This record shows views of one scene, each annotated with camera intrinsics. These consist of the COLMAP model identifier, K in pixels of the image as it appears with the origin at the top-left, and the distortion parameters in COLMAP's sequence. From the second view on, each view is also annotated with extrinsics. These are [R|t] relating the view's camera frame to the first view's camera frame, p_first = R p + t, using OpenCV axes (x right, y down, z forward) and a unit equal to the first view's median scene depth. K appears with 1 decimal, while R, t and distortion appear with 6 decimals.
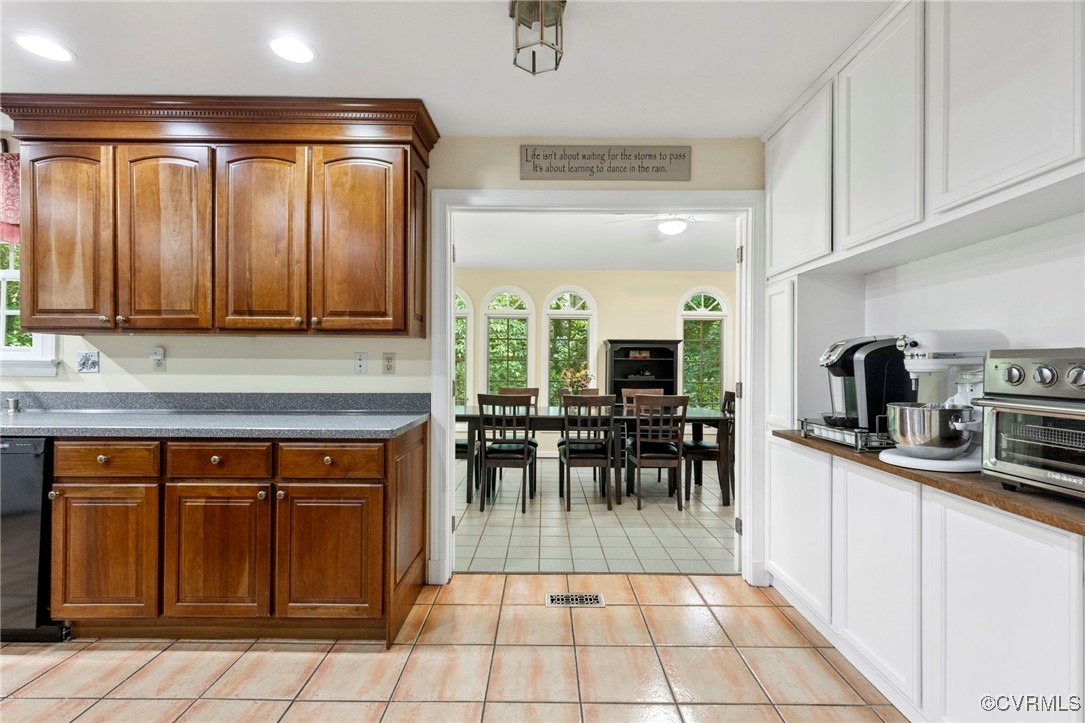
lens RADIAL K [[486.2, 0, 545.0], [0, 486.2, 366.2], [0, 0, 1]] dist [0.001727, -0.000062]
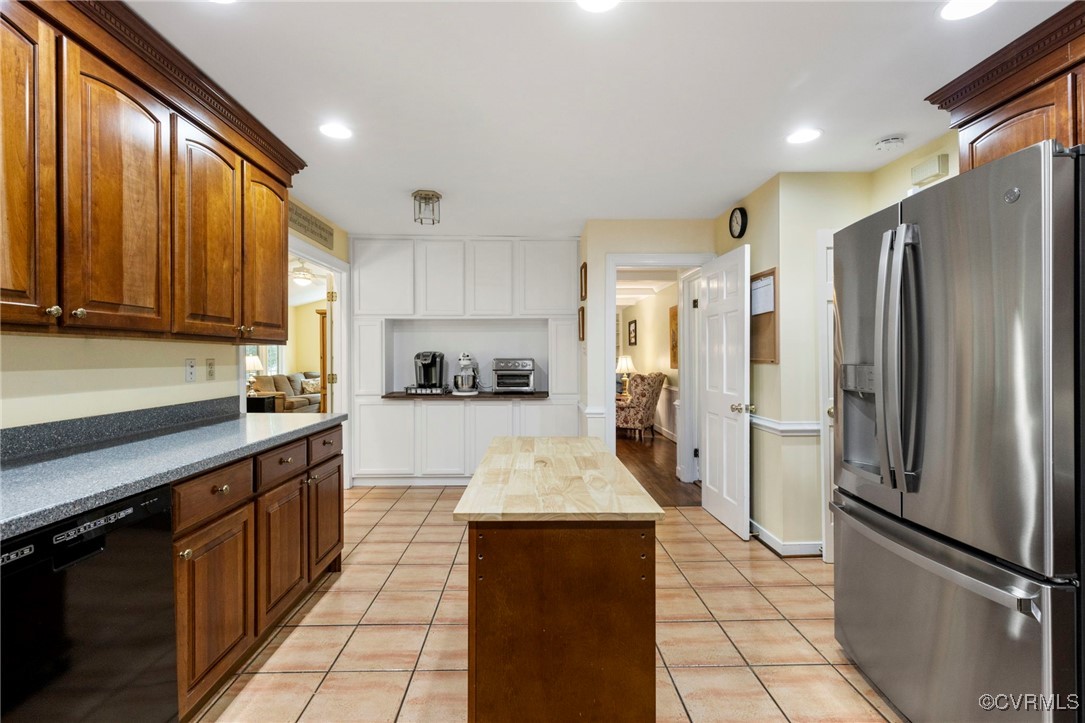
lens RADIAL K [[486.2, 0, 547.2], [0, 486.2, 357.4], [0, 0, 1]] dist [0.001727, -0.000062]
pose [[-0.040497, -0.008820, 0.999141, -1.530278], [0.007184, 0.999933, 0.009118, -0.039068], [-0.999154, 0.007547, -0.040431, 0.398938]]
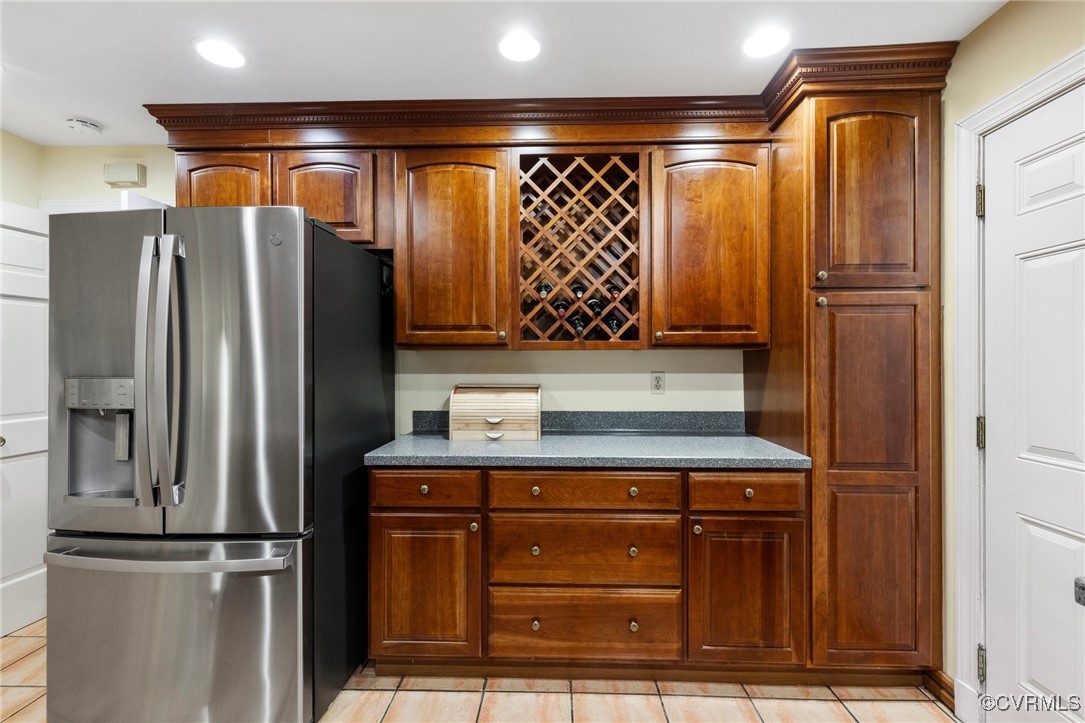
lens RADIAL K [[485.8, 0, 544.0], [0, 485.8, 360.6], [0, 0, 1]] dist [0.004687, -0.000903]
pose [[-0.999508, -0.005287, 0.030909, -1.401840], [-0.005325, 0.999985, -0.001151, -0.043057], [-0.030902, -0.001315, -0.999522, 0.531031]]
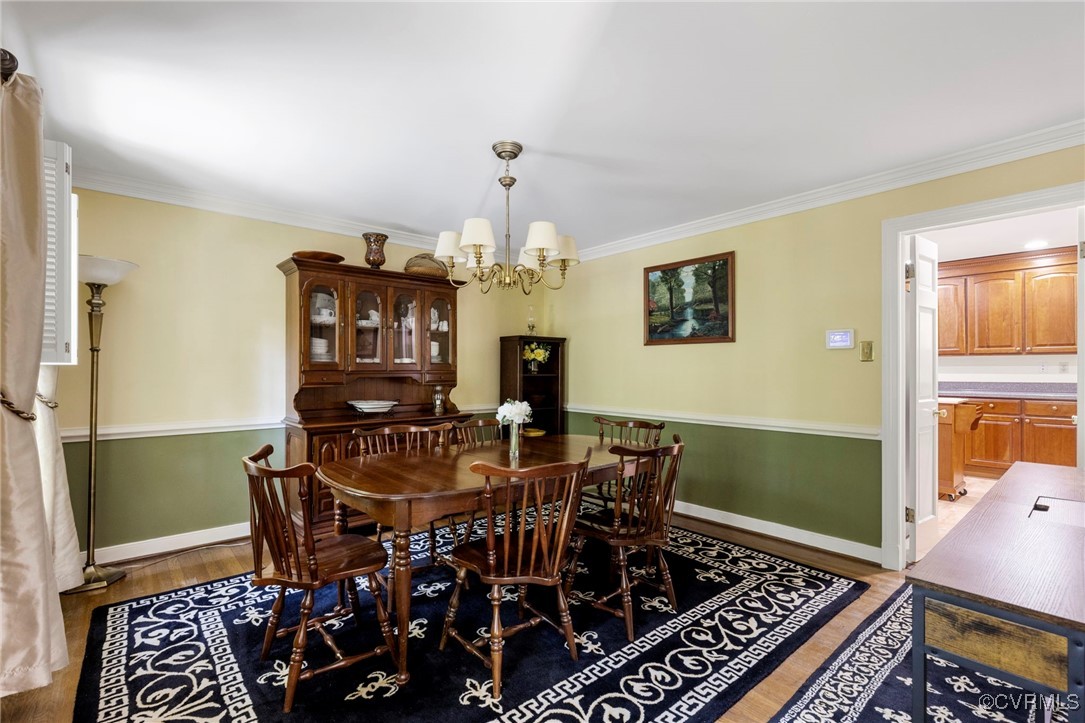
lens RADIAL K [[486.2, 0, 543.5], [0, 486.2, 369.0], [0, 0, 1]] dist [0.001727, -0.000062]
pose [[0.656062, -0.010387, -0.754636, -0.243970], [0.004382, 0.999941, -0.009954, 0.010955], [0.754694, 0.003224, 0.656069, -2.129969]]
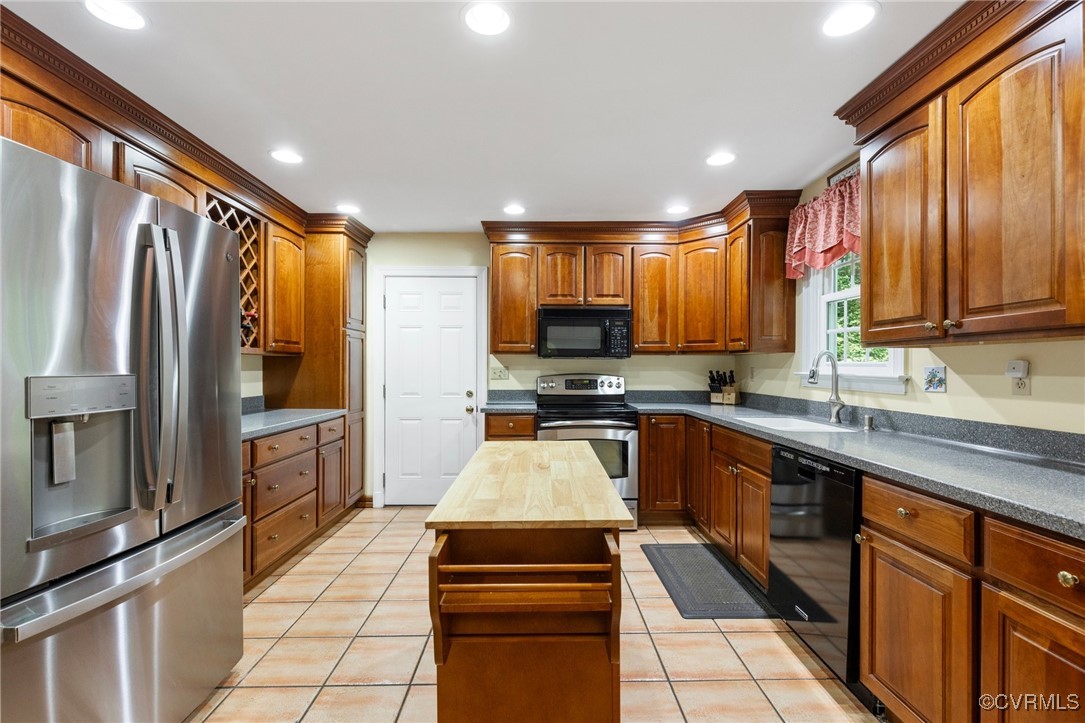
lens RADIAL K [[485.8, 0, 544.4], [0, 485.8, 368.2], [0, 0, 1]] dist [0.004687, -0.000903]
pose [[0.014846, -0.003457, -0.999884, -0.141100], [-0.004123, 0.999985, -0.003518, -0.024710], [0.999881, 0.004175, 0.014832, 0.371841]]
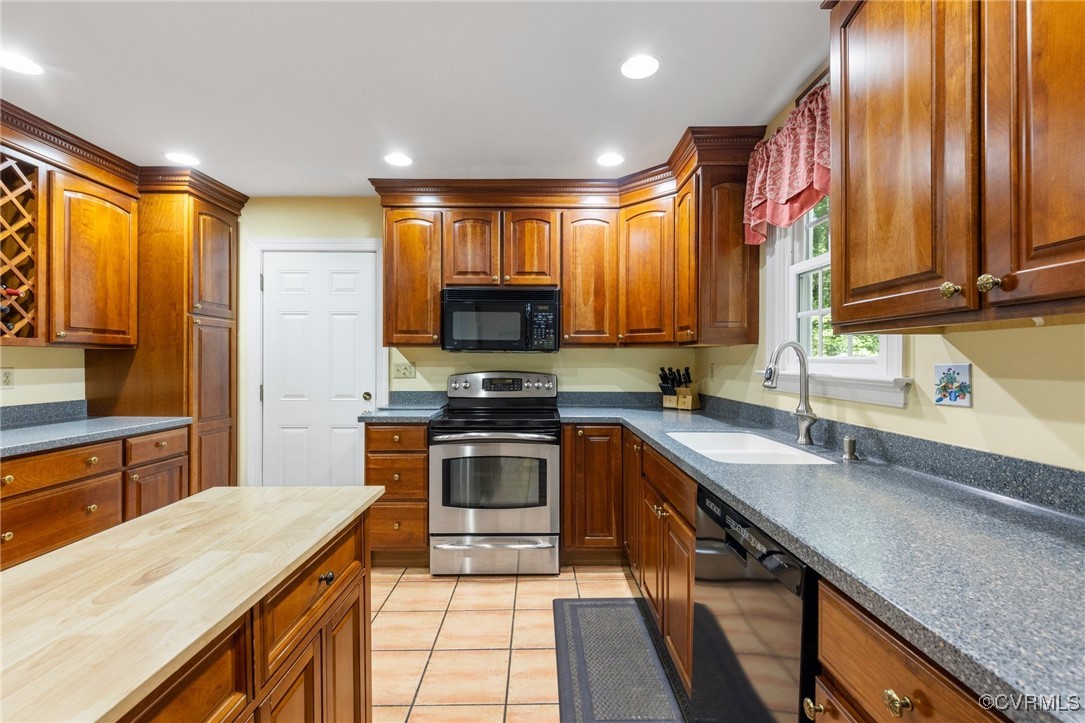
lens RADIAL K [[485.8, 0, 543.6], [0, 485.8, 361.0], [0, 0, 1]] dist [0.004687, -0.000903]
pose [[0.011040, -0.006952, -0.999915, -0.497865], [-0.003884, 0.999968, -0.006995, -0.032171], [0.999932, 0.003961, 0.011012, 0.648652]]
